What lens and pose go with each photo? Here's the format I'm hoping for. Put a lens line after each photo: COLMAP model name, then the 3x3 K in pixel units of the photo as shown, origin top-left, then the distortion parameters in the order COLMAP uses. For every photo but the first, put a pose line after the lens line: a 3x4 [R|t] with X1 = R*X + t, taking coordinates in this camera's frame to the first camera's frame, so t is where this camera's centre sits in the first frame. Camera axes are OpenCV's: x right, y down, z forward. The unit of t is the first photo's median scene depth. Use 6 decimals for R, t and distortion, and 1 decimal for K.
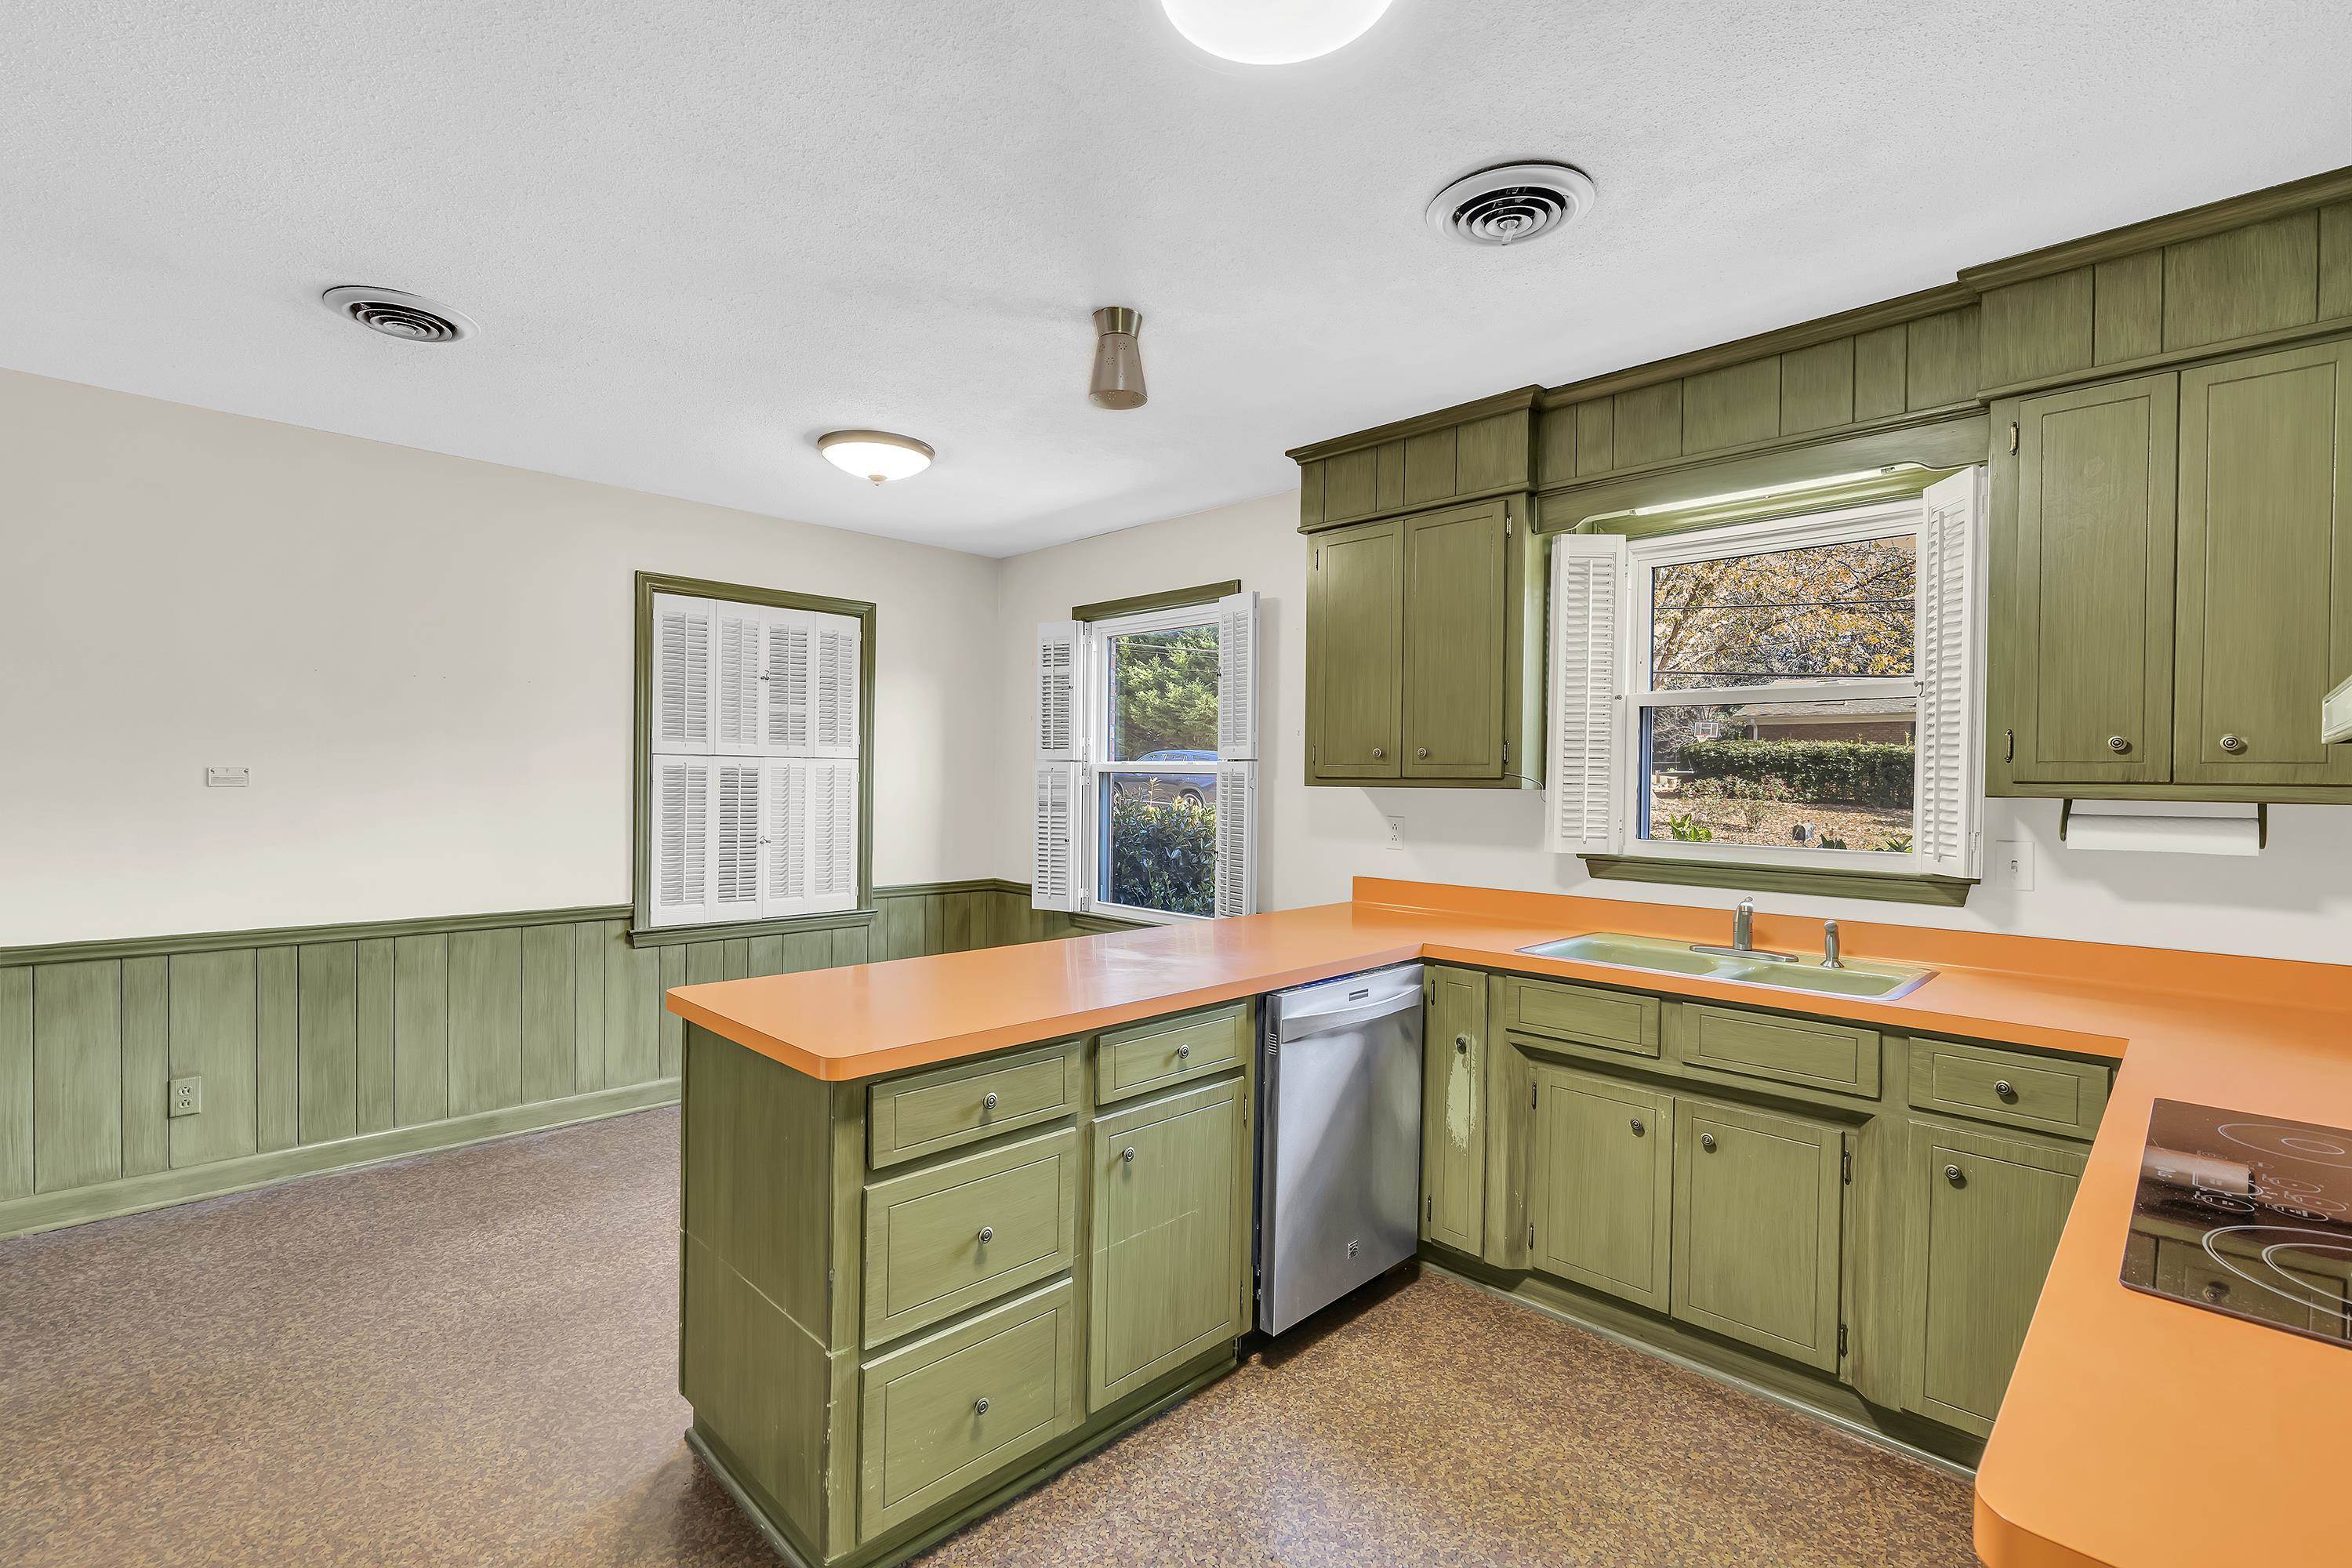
lens RADIAL K [[1067.5, 0, 1190.7], [0, 1067.5, 785.5], [0, 0, 1]] dist [-0.000211, 0.000394]
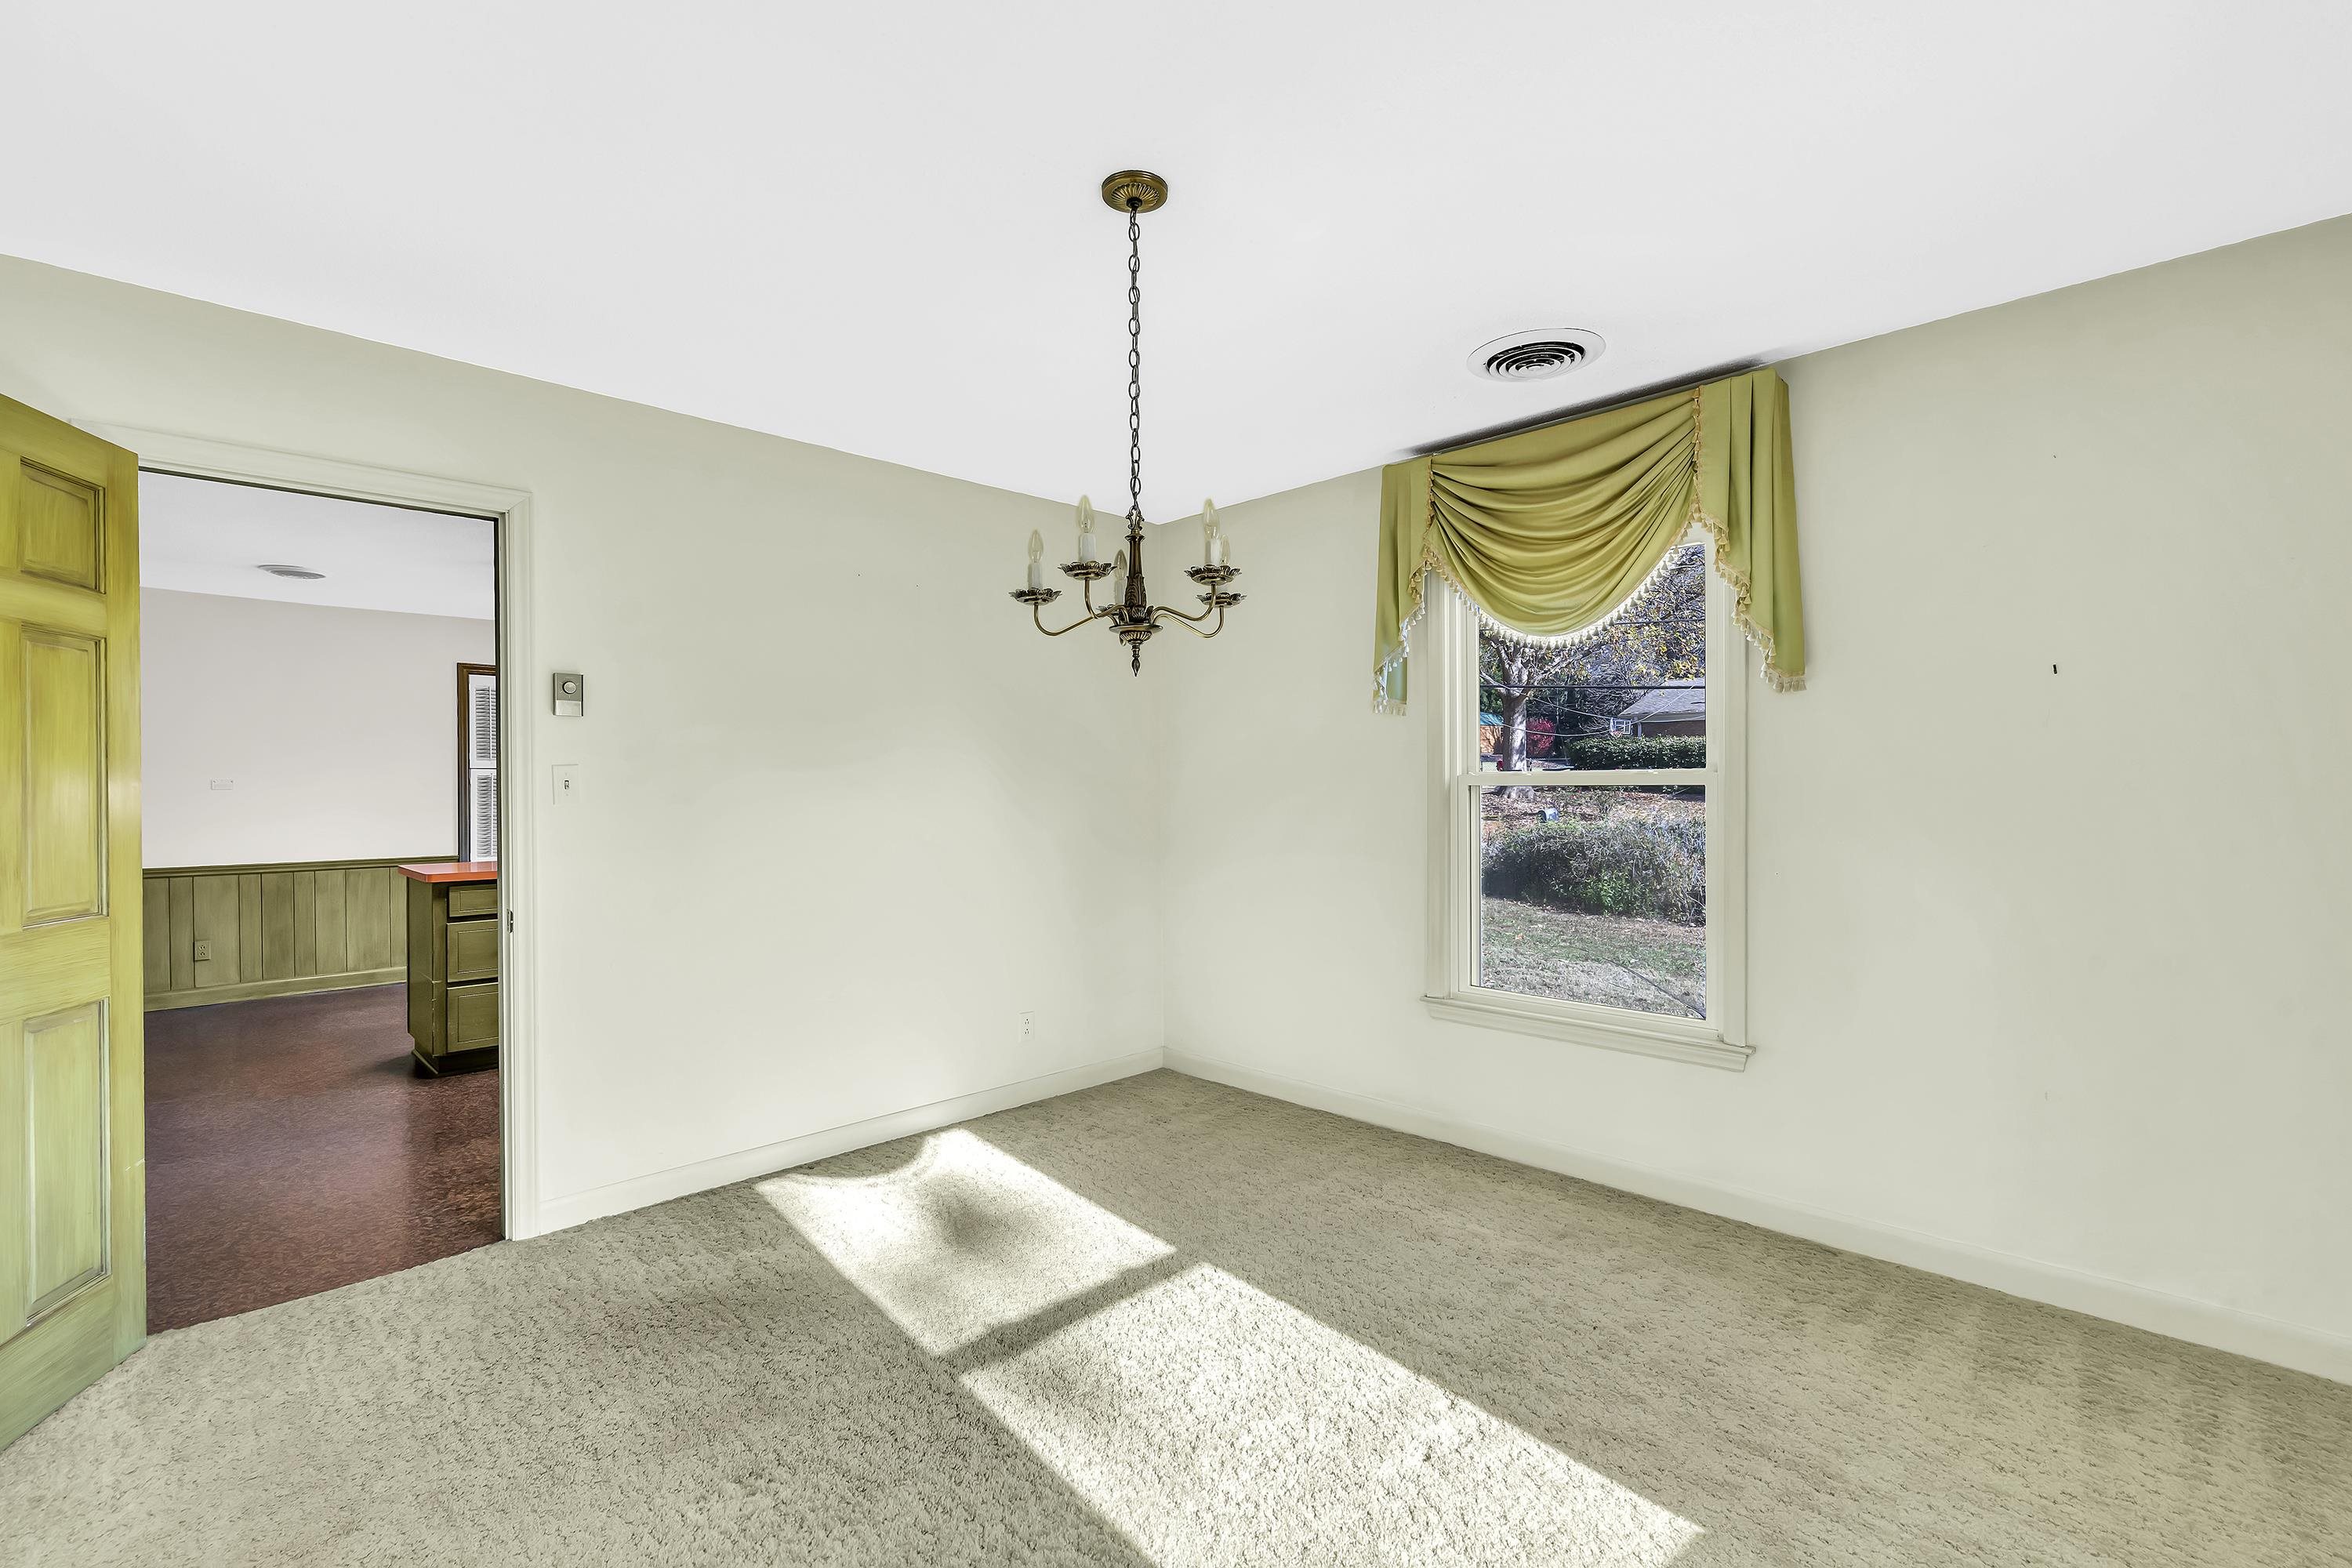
lens RADIAL K [[1067.5, 0, 1186.3], [0, 1067.5, 787.3], [0, 0, 1]] dist [-0.000211, 0.000394]
pose [[0.999859, -0.015682, -0.005922, 0.779453], [0.015679, 0.999877, -0.000541, 0.023262], [0.005929, 0.000448, 0.999982, -0.840838]]
